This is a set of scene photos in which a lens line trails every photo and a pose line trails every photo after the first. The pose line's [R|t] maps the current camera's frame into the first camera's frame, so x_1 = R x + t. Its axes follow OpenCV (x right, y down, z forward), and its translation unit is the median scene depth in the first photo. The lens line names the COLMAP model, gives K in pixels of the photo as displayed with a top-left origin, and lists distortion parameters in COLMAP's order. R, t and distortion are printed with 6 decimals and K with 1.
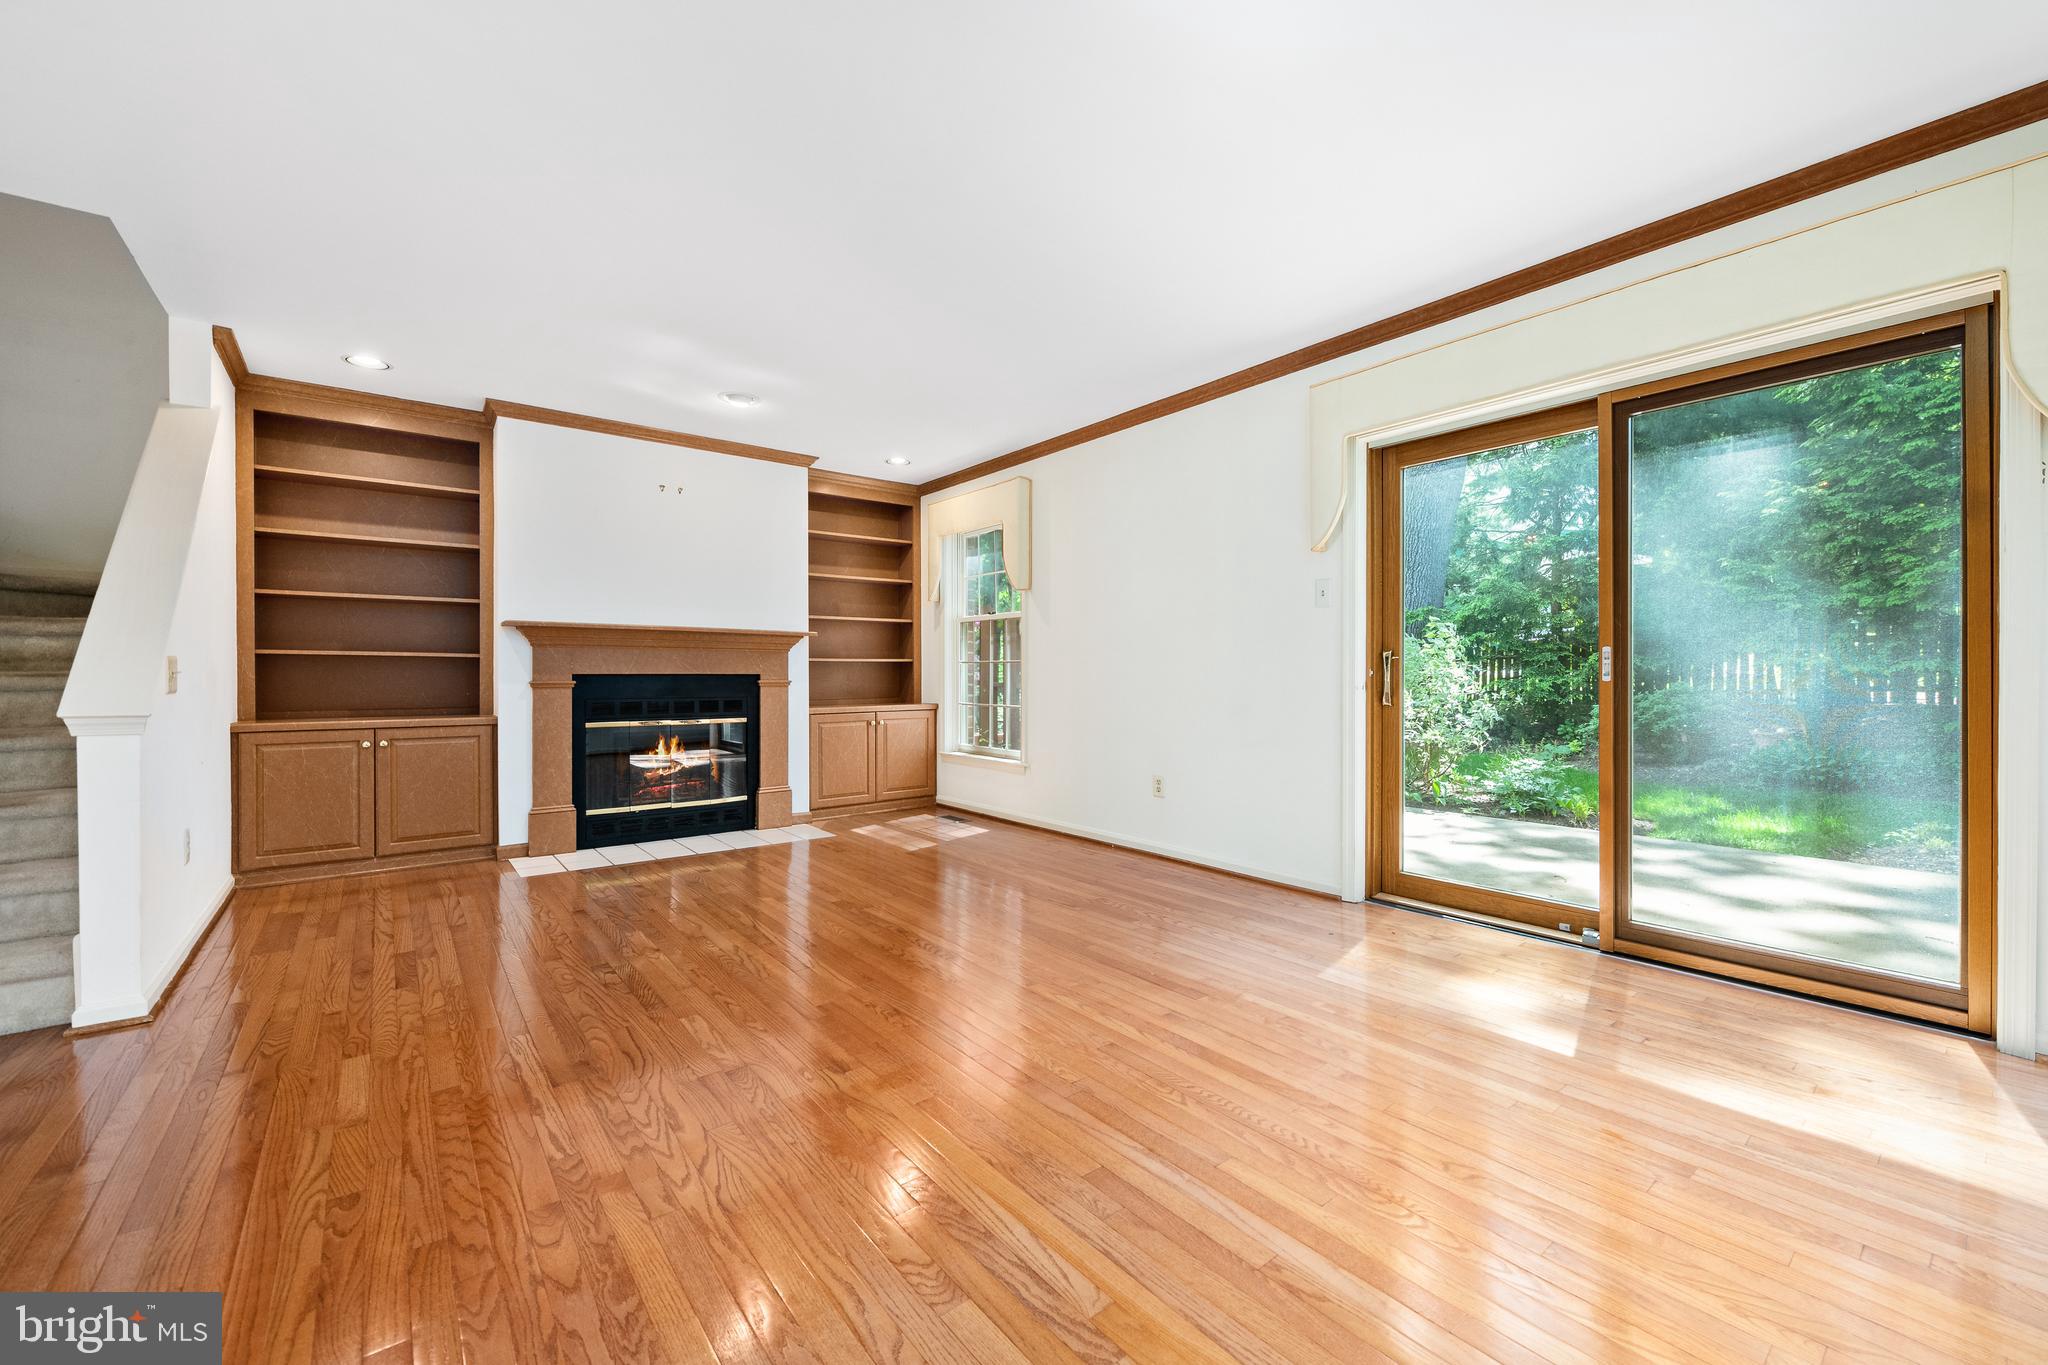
lens RADIAL K [[818.6, 0, 1043.8], [0, 818.6, 683.9], [0, 0, 1]] dist [0.002294, 0.000076]
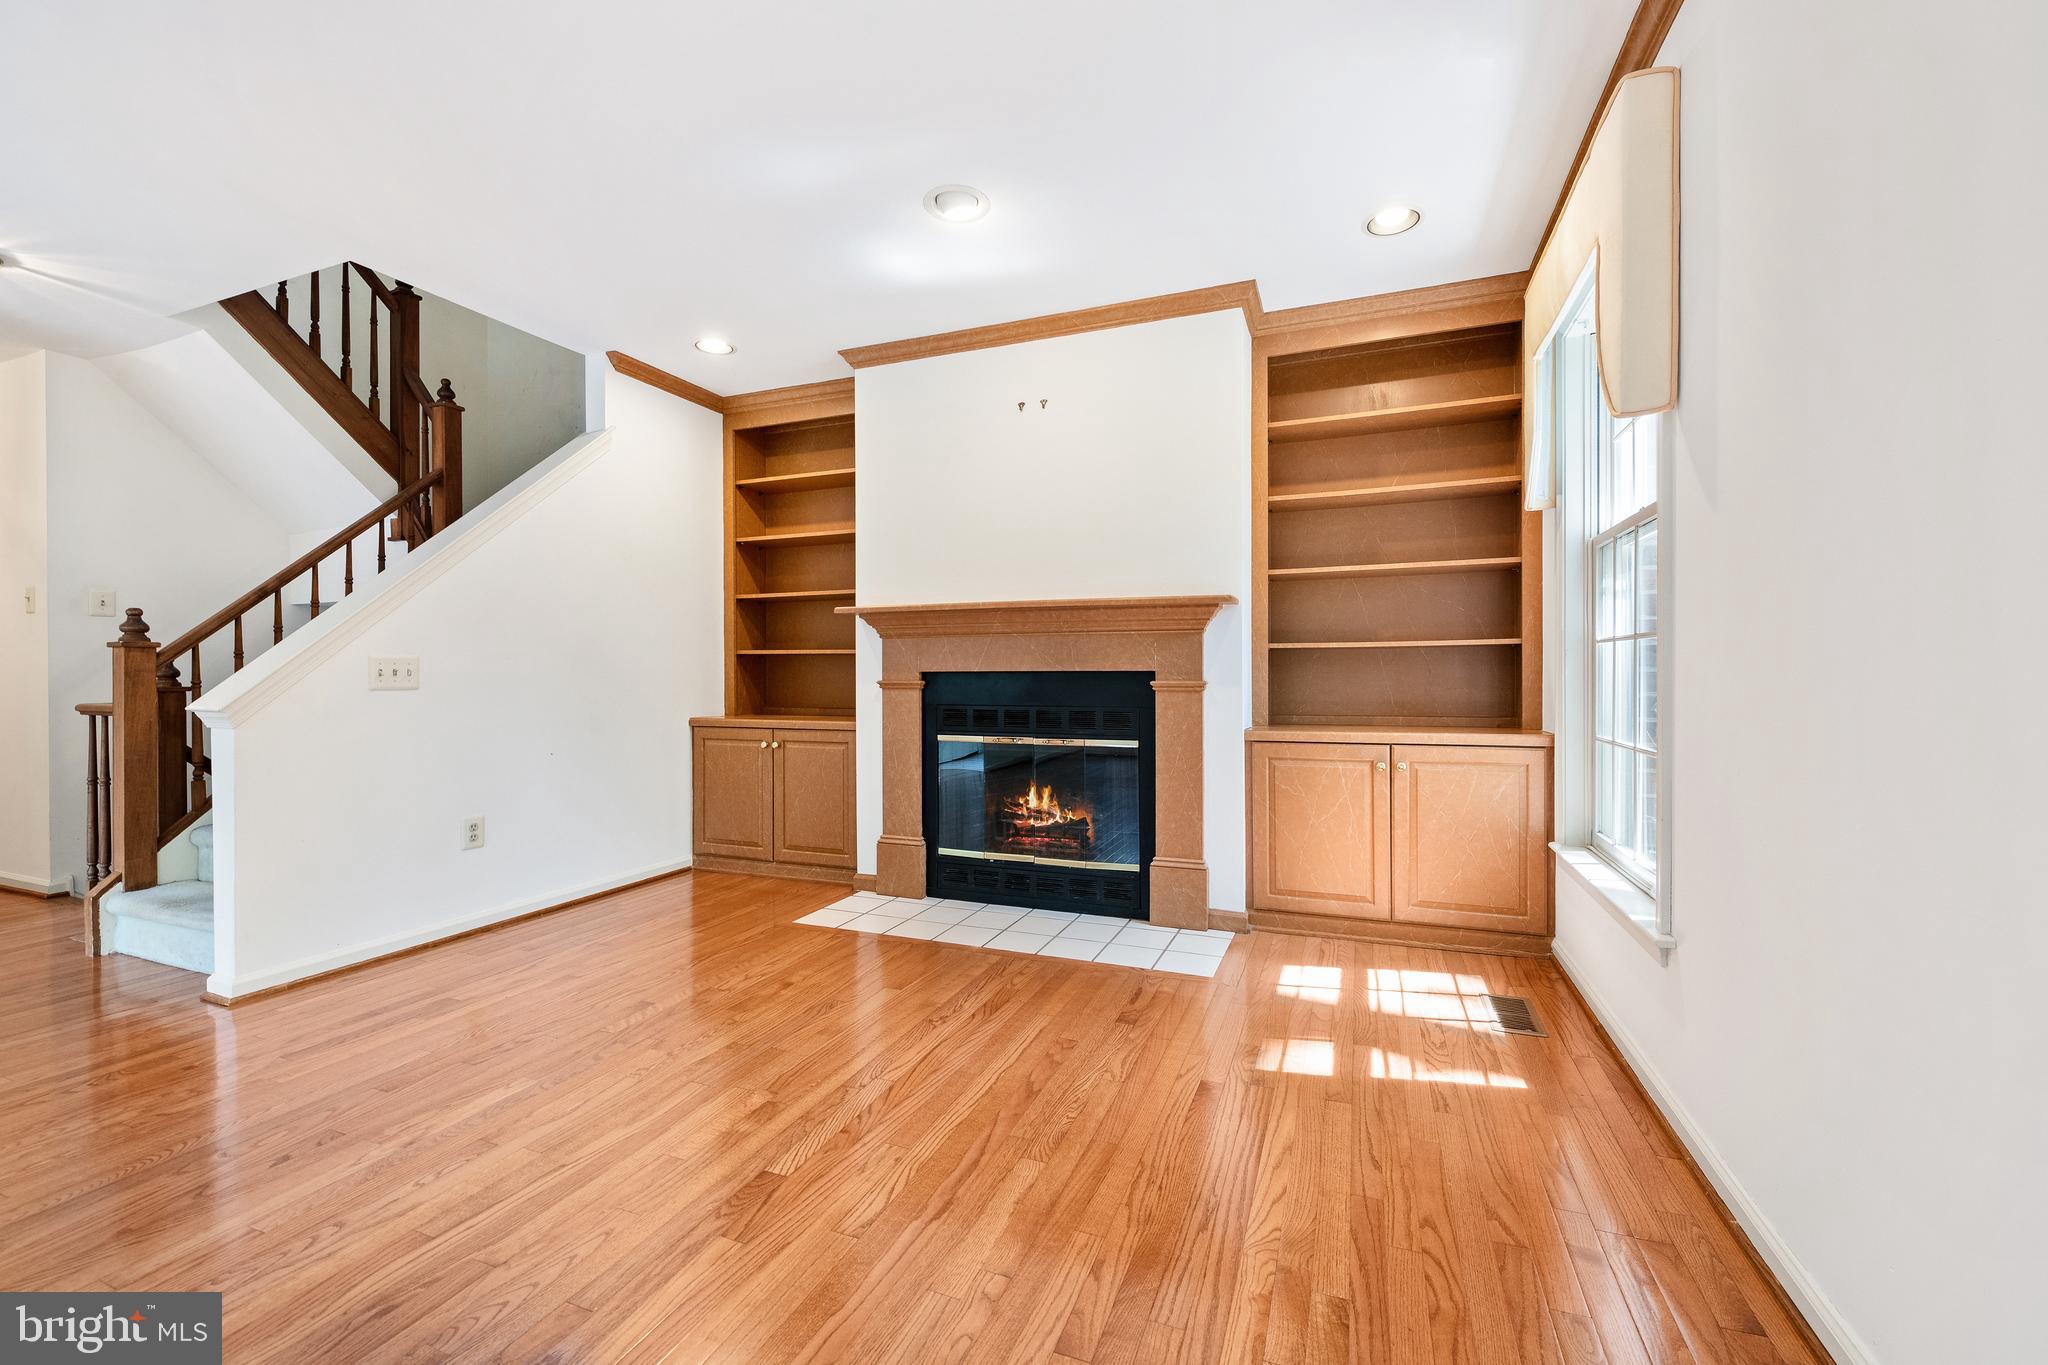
lens RADIAL K [[818.6, 0, 1043.8], [0, 818.6, 683.9], [0, 0, 1]] dist [0.002294, 0.000076]
pose [[0.496110, 0.006293, -0.868237, 0.160996], [-0.009298, 0.999955, 0.001935, -0.002911], [0.868210, 0.007113, 0.496147, 0.701668]]
